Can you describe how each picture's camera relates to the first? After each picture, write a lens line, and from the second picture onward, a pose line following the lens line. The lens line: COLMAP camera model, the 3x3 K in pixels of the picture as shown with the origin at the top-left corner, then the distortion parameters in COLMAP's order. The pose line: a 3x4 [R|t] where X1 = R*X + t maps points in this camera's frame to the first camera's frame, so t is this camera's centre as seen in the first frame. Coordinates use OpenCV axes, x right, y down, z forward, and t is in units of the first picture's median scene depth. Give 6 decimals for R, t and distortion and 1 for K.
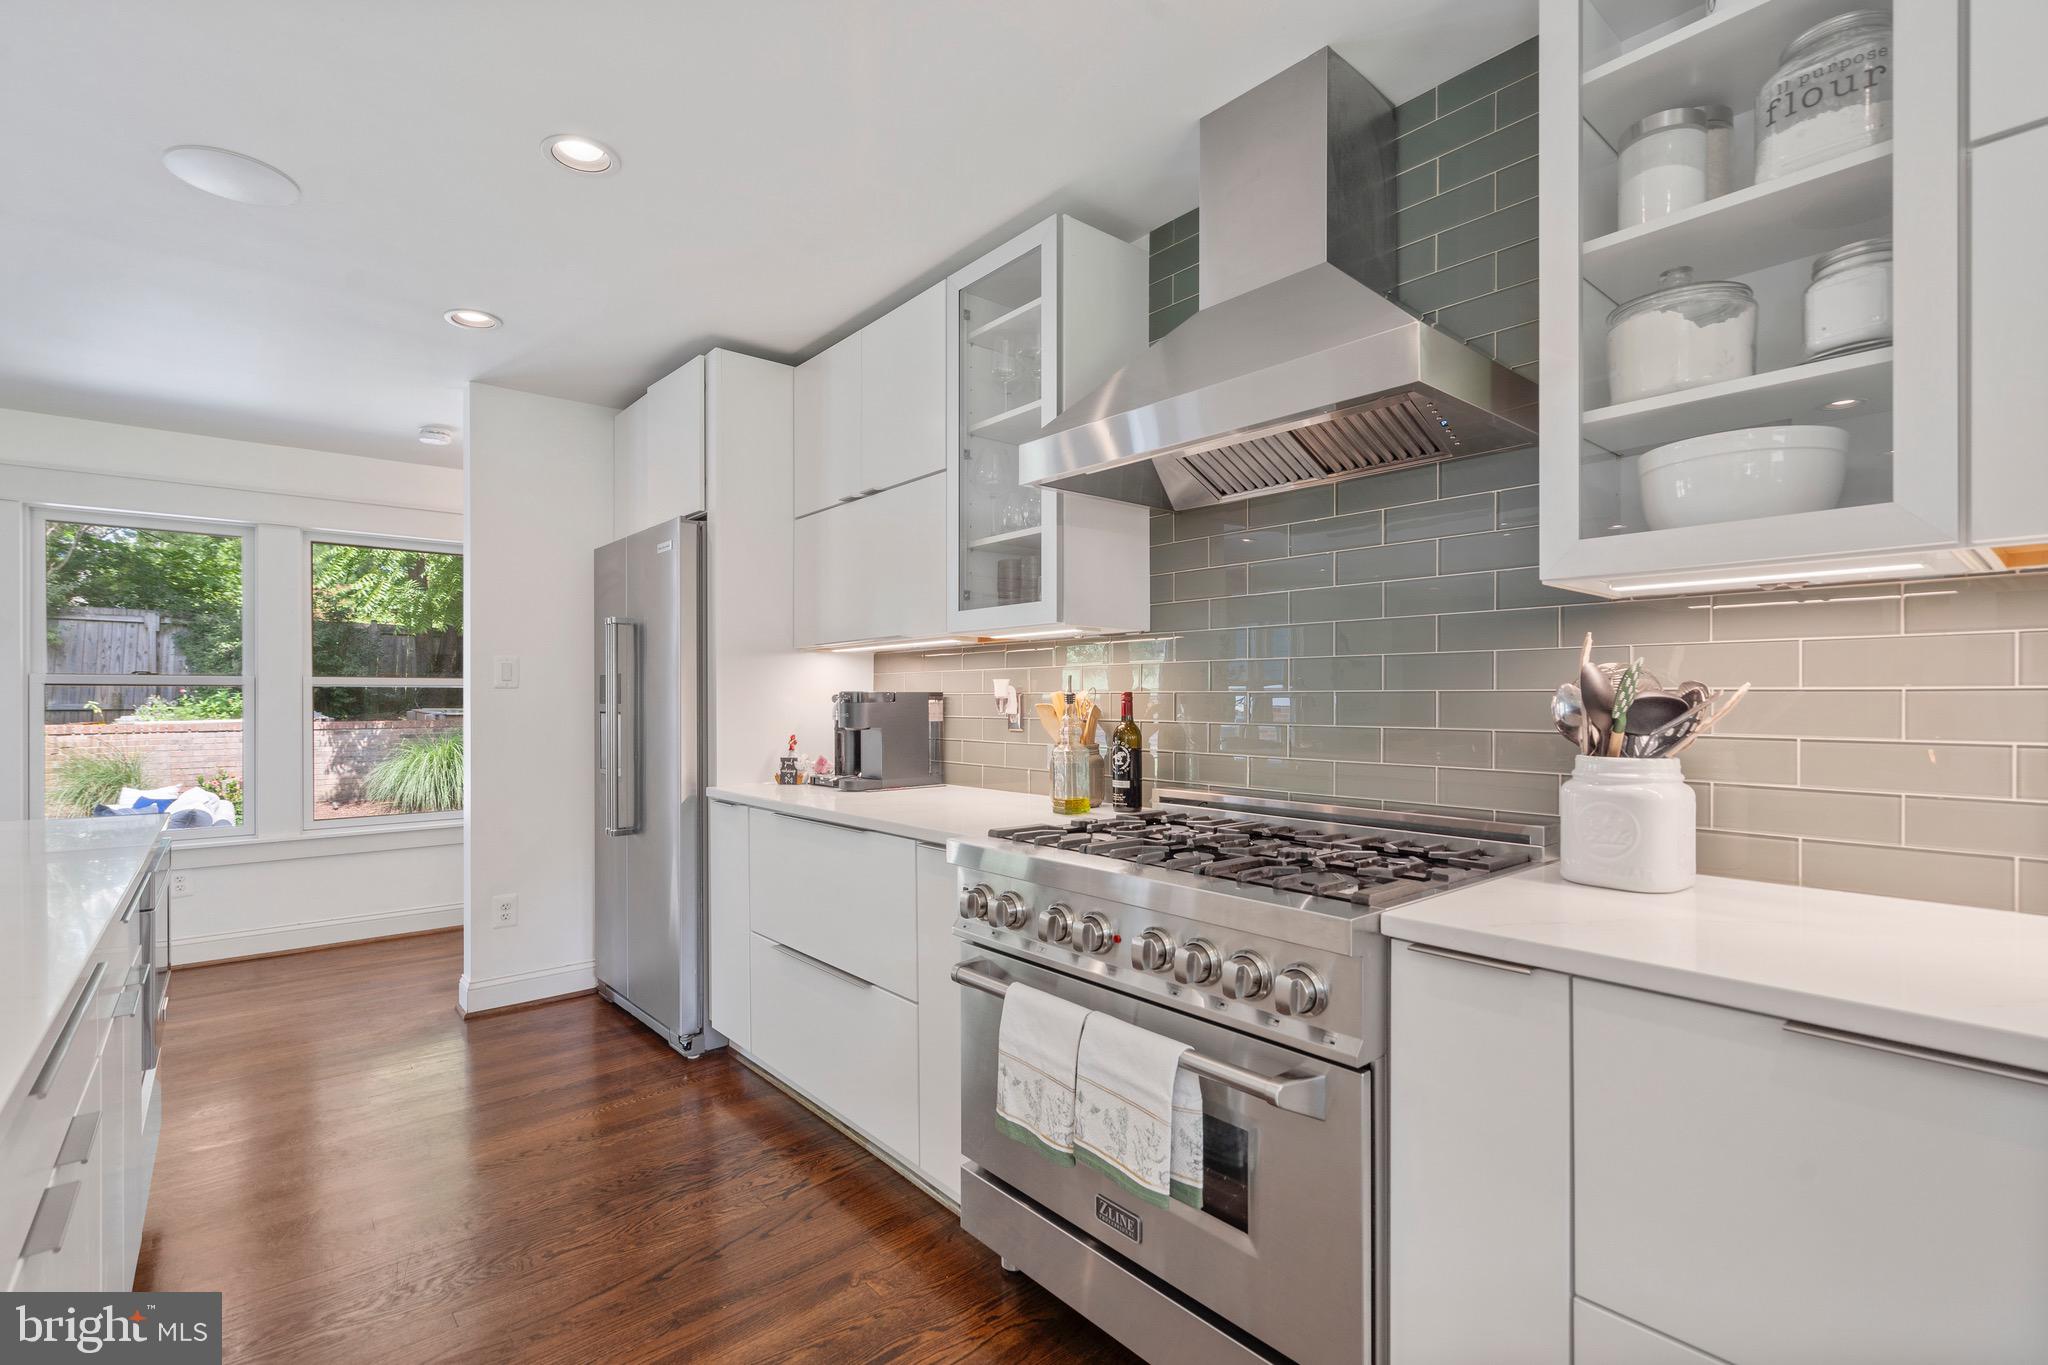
lens RADIAL K [[936.6, 0, 1014.5], [0, 936.6, 698.3], [0, 0, 1]] dist [-0.000065, 0.000125]
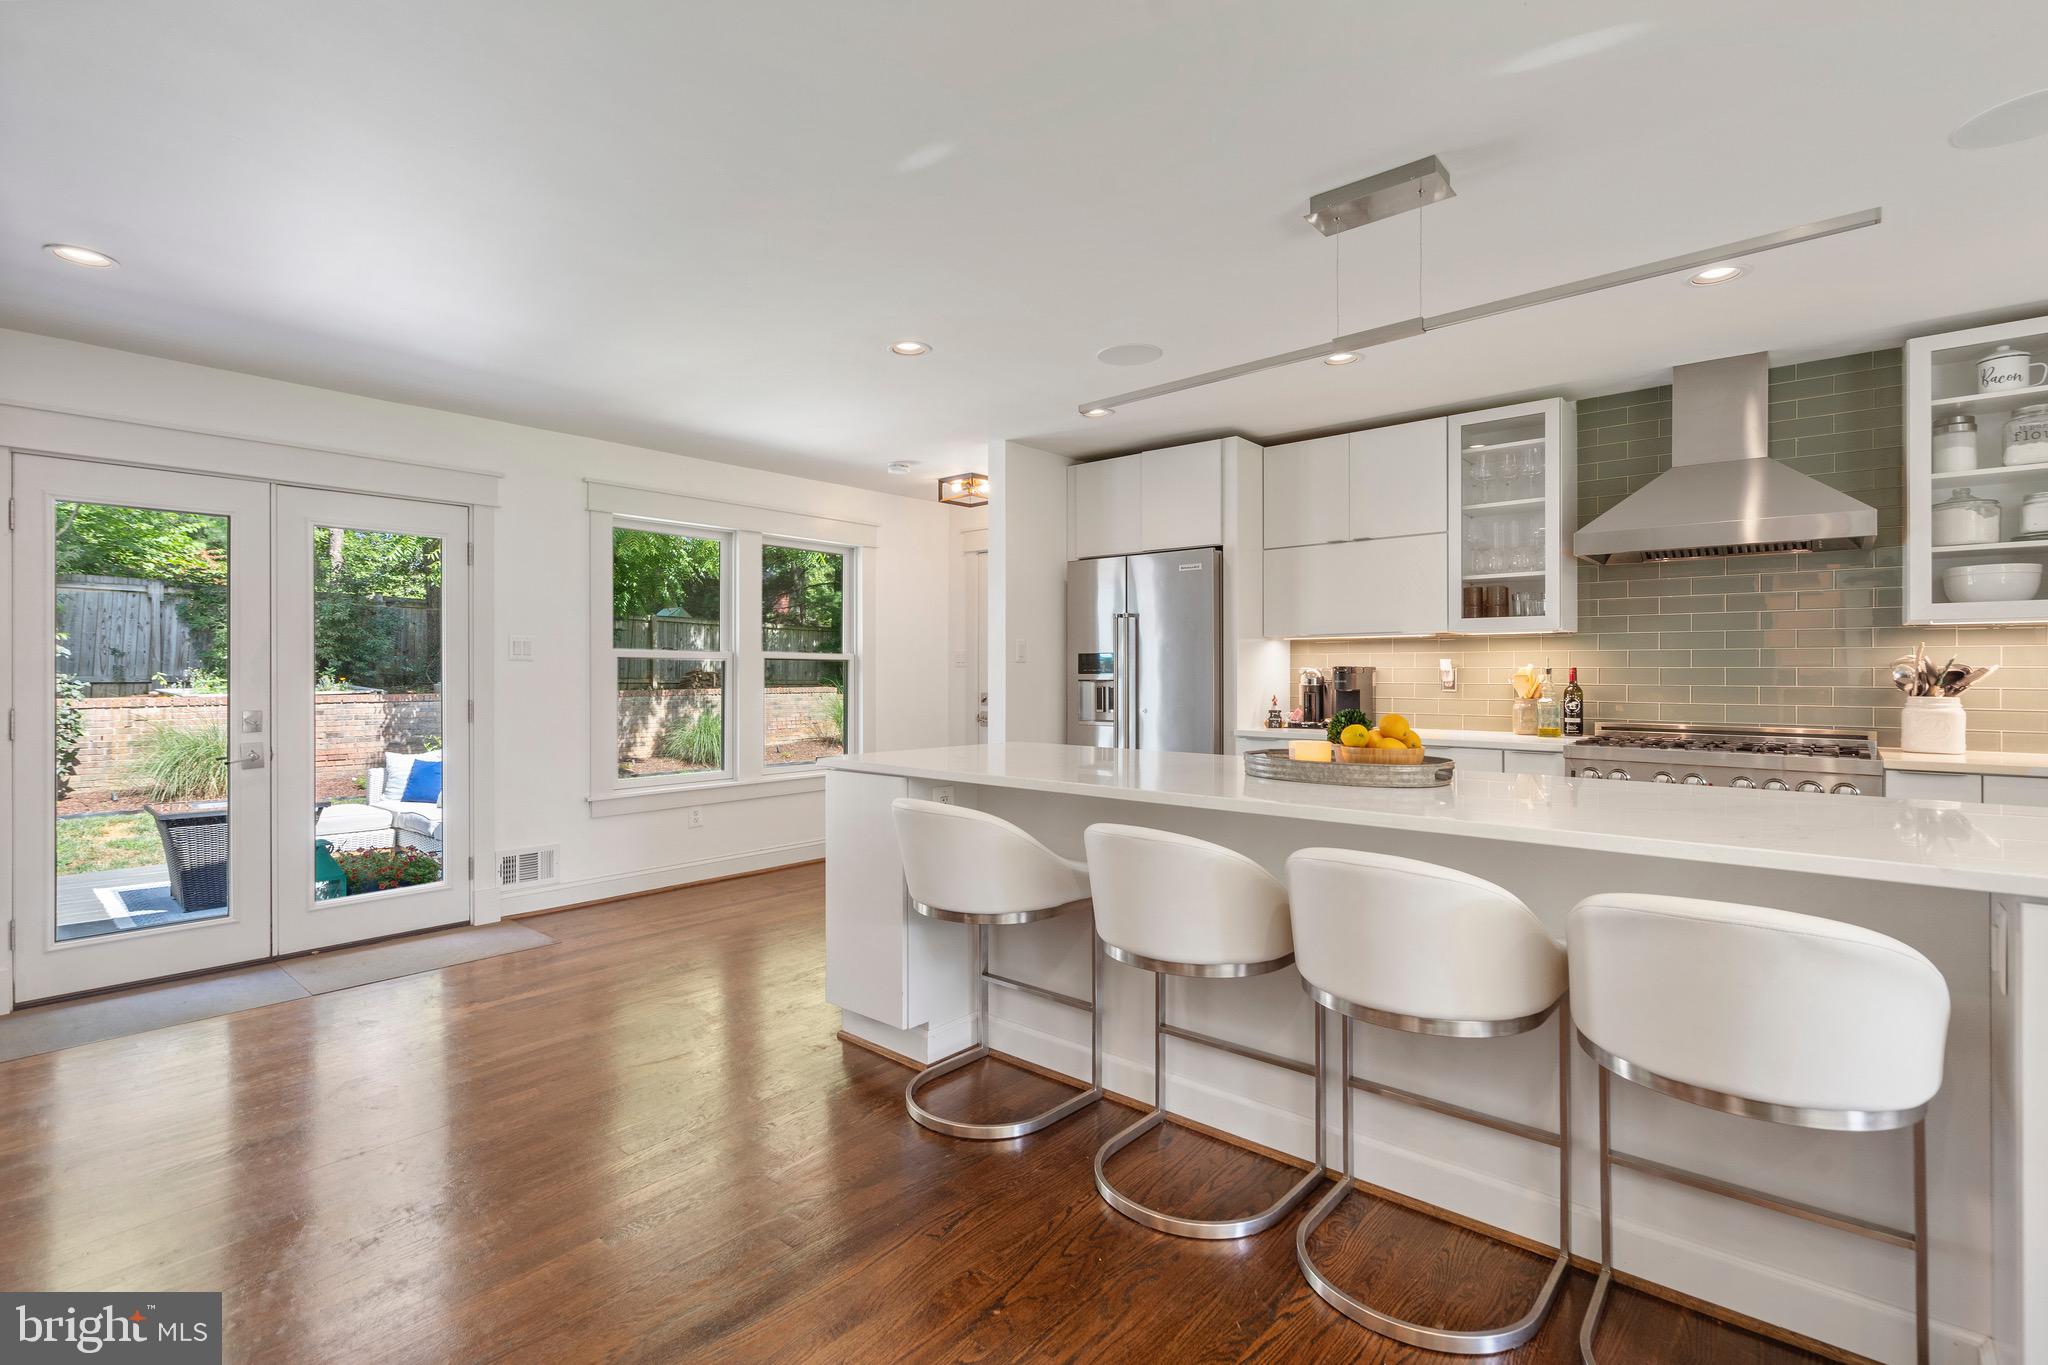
lens RADIAL K [[944.9, 0, 1025.4], [0, 944.9, 665.9], [0, 0, 1]] dist [0.000009, 0.000245]
pose [[0.987645, 0.004967, 0.156629, -0.921893], [-0.003339, 0.999938, -0.010659, 0.009441], [-0.156672, 0.010004, 0.987600, -0.450282]]
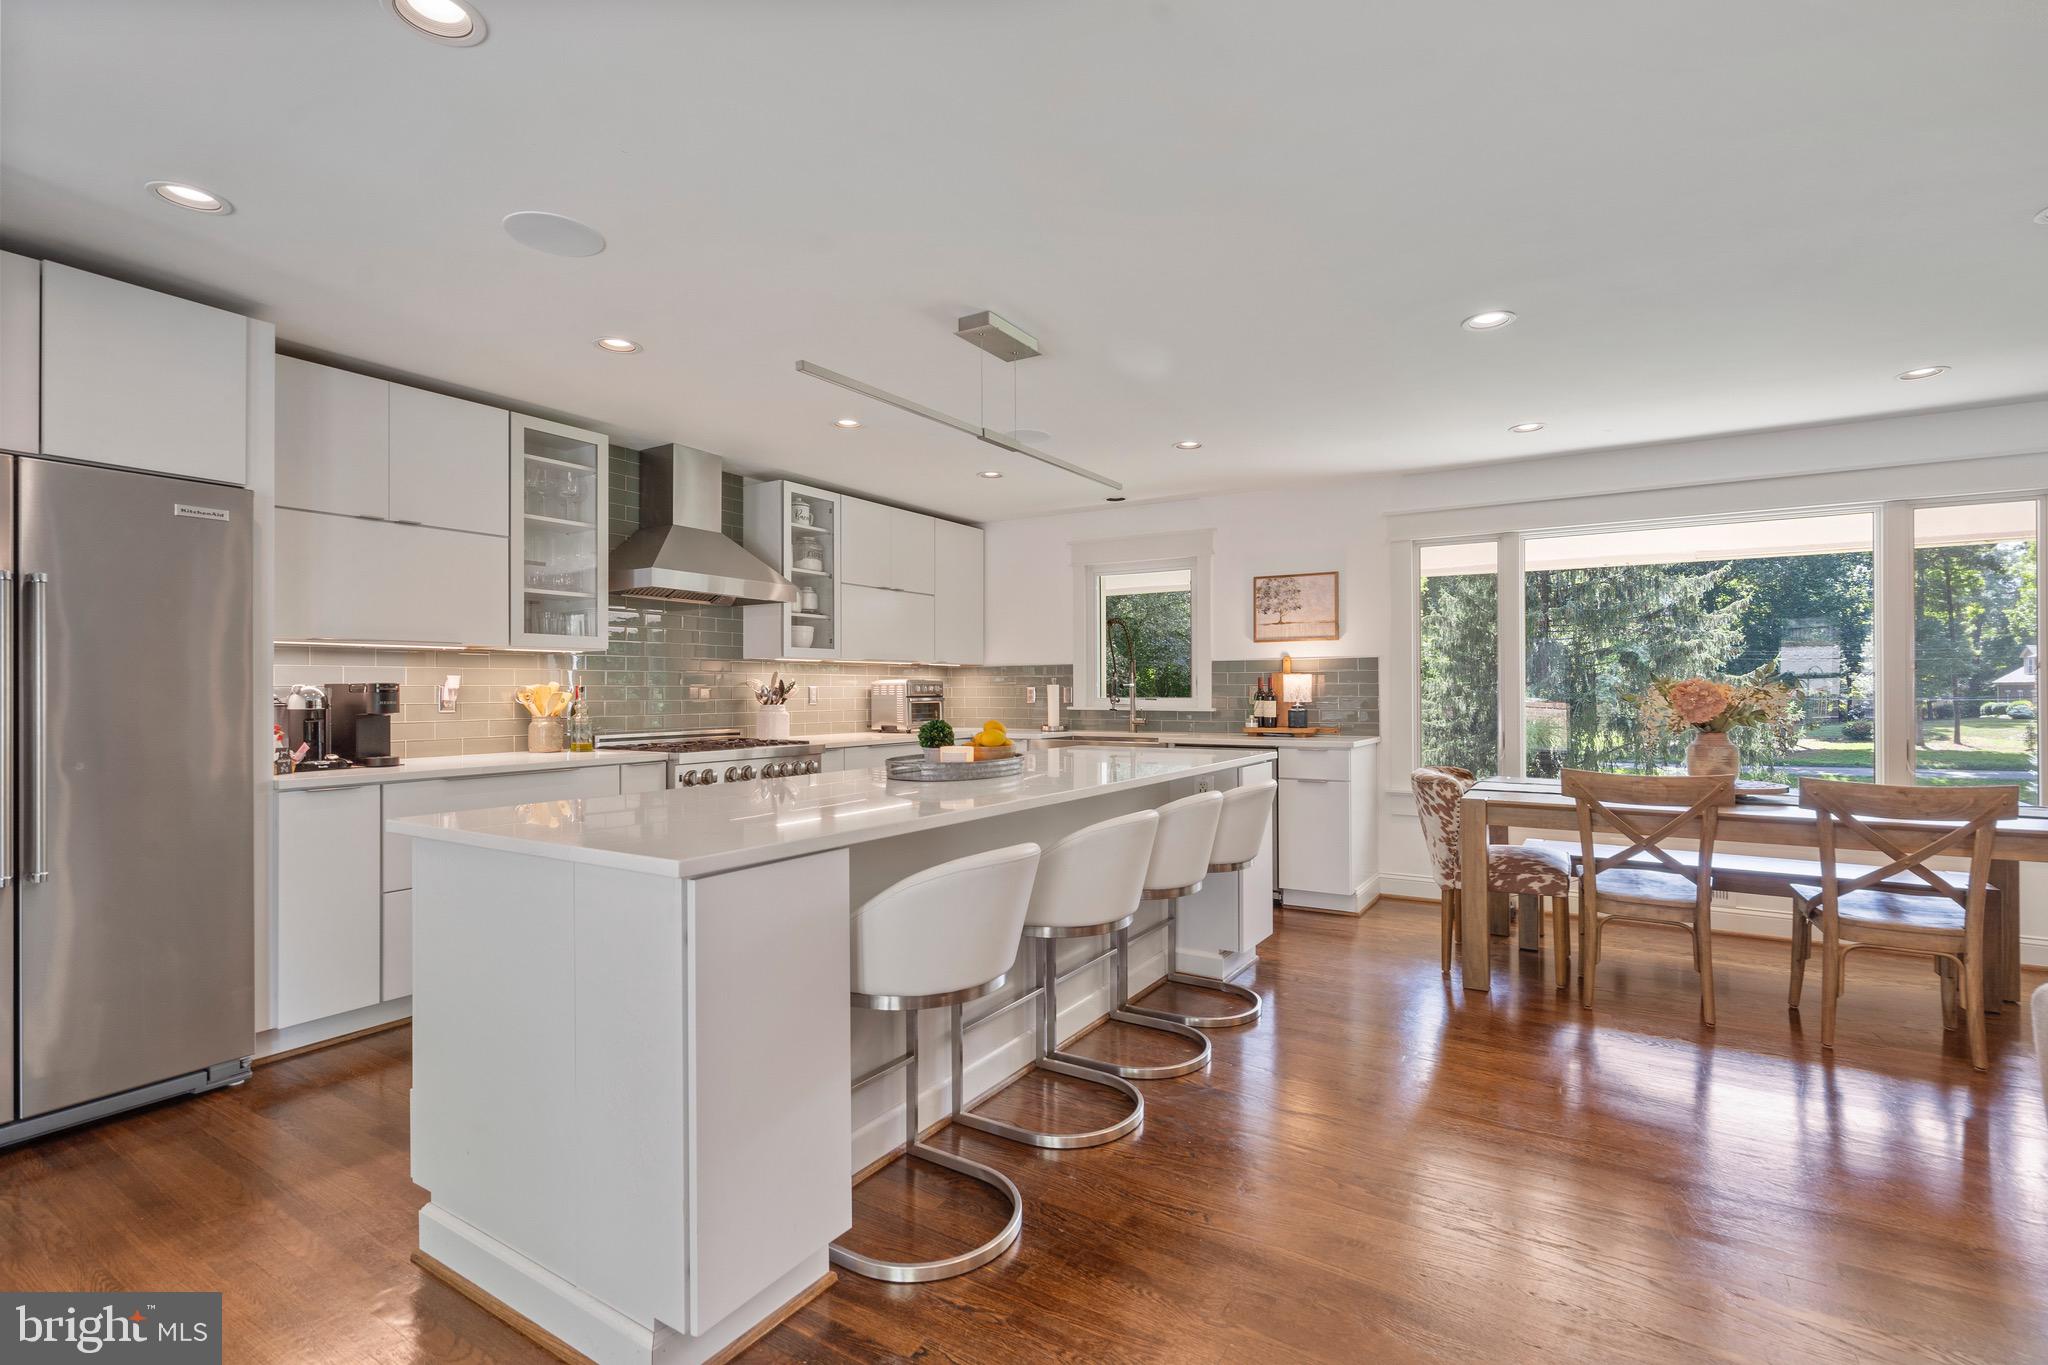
lens RADIAL K [[952.7, 0, 1020.4], [0, 952.7, 683.4], [0, 0, 1]] dist [0.001231, 0.001009]
pose [[-0.303000, 0.010036, 0.952938, -1.543169], [0.008235, 0.999935, -0.007912, 0.008428], [-0.952955, 0.005450, -0.303063, 0.589128]]
